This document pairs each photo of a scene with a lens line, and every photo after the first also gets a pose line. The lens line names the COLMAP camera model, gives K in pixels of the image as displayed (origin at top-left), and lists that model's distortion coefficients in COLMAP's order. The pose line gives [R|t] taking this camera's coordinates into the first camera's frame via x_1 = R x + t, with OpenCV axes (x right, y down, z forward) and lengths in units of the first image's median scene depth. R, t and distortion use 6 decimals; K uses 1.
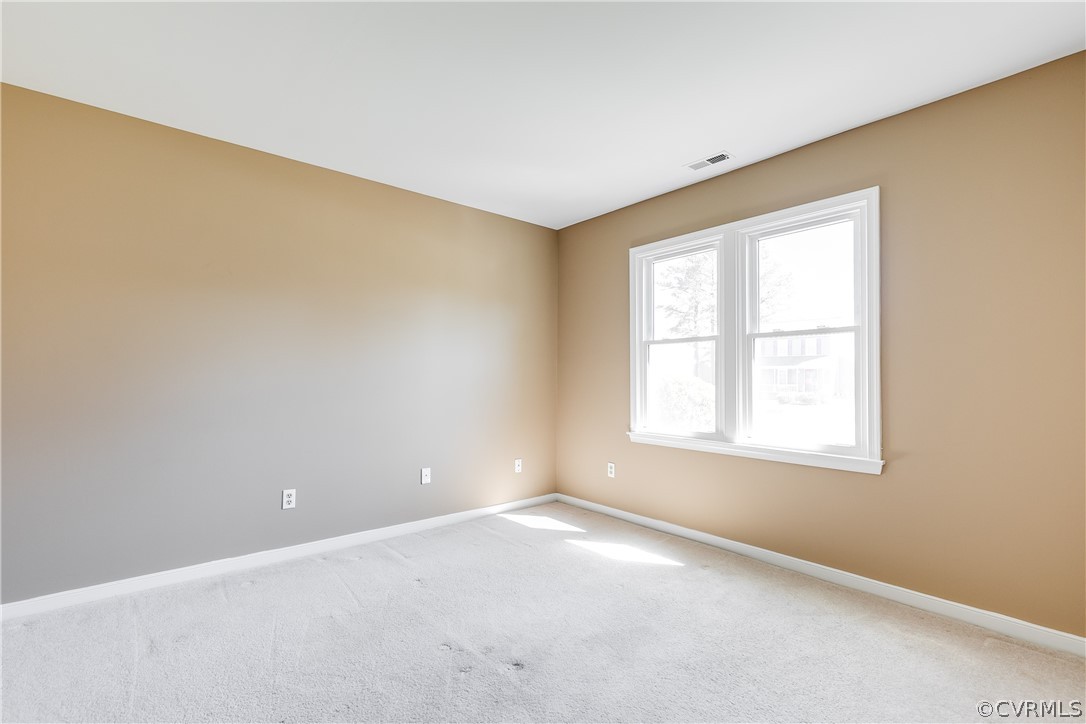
lens RADIAL K [[492.6, 0, 539.2], [0, 492.6, 371.7], [0, 0, 1]] dist [0.007559, -0.000699]
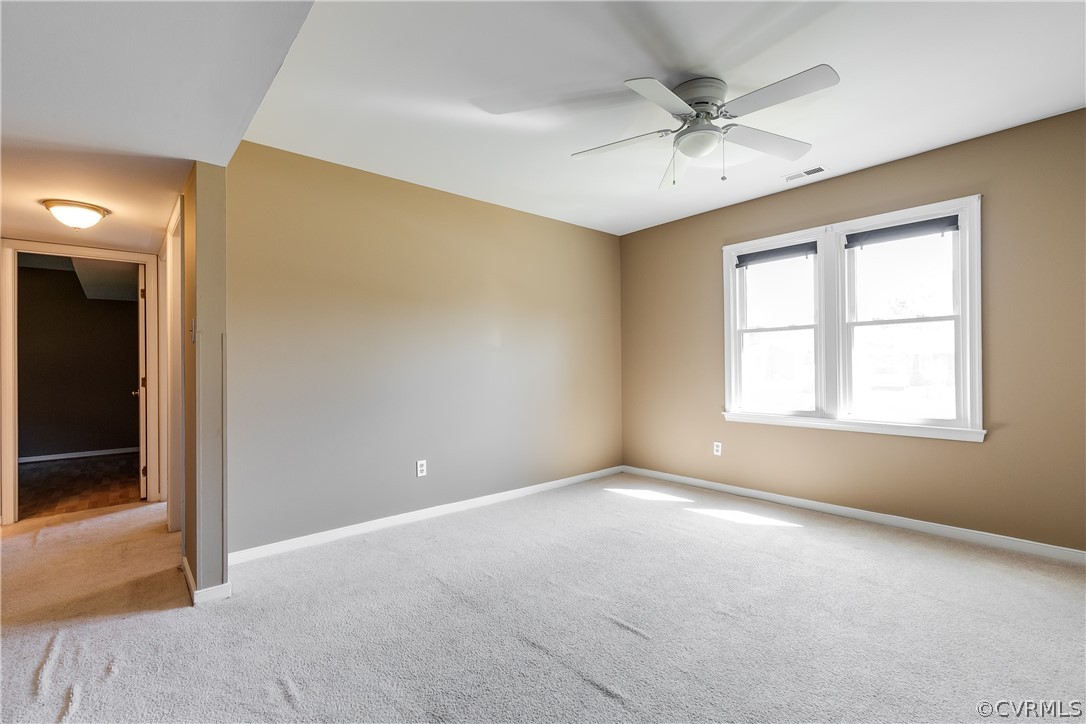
lens RADIAL K [[492.6, 0, 540.8], [0, 492.6, 365.2], [0, 0, 1]] dist [0.007559, -0.000699]
pose [[0.999588, -0.019604, 0.020951, -0.304121], [0.019263, 0.999680, 0.016387, -0.011367], [-0.021265, -0.015977, 0.999646, -0.119047]]
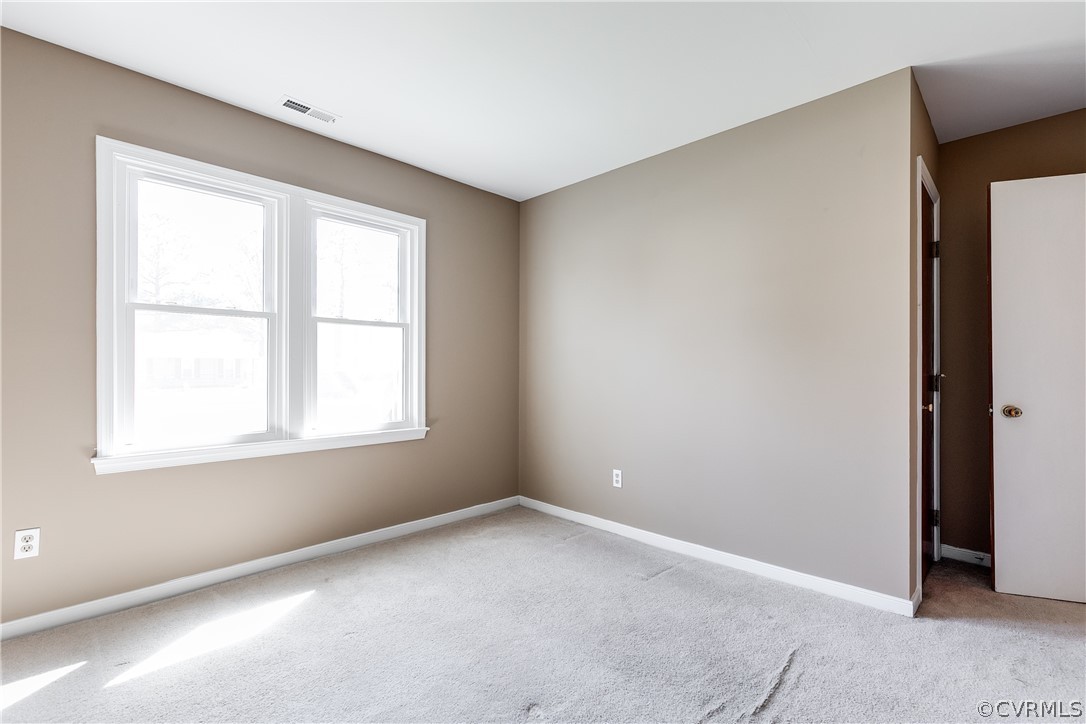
lens RADIAL K [[492.6, 0, 556.0], [0, 492.6, 365.8], [0, 0, 1]] dist [0.007559, -0.000699]
pose [[-0.117541, -0.002867, 0.993064, -0.539445], [-0.022996, 0.999736, 0.000164, 0.003751], [-0.992802, -0.022817, -0.117576, 0.653767]]
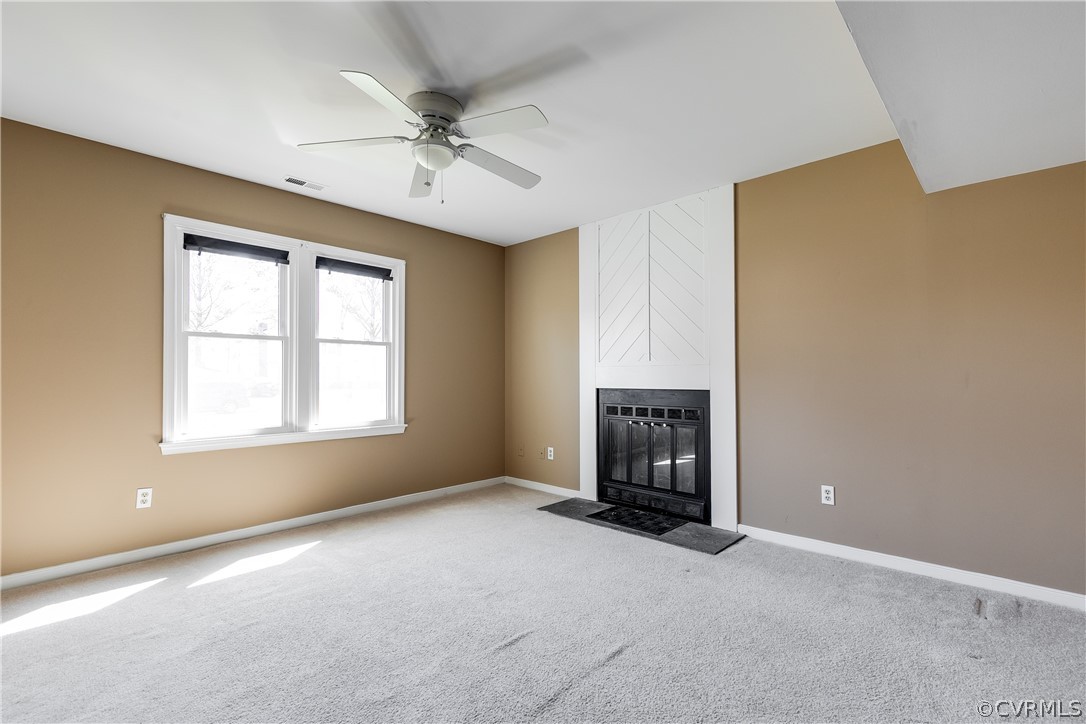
lens RADIAL K [[492.6, 0, 563.1], [0, 492.6, 368.8], [0, 0, 1]] dist [0.007559, -0.000699]
pose [[-0.153506, 0.007147, 0.988122, -0.850788], [-0.021334, 0.999717, -0.010545, -0.003949], [-0.987917, -0.022699, -0.153310, 0.587011]]
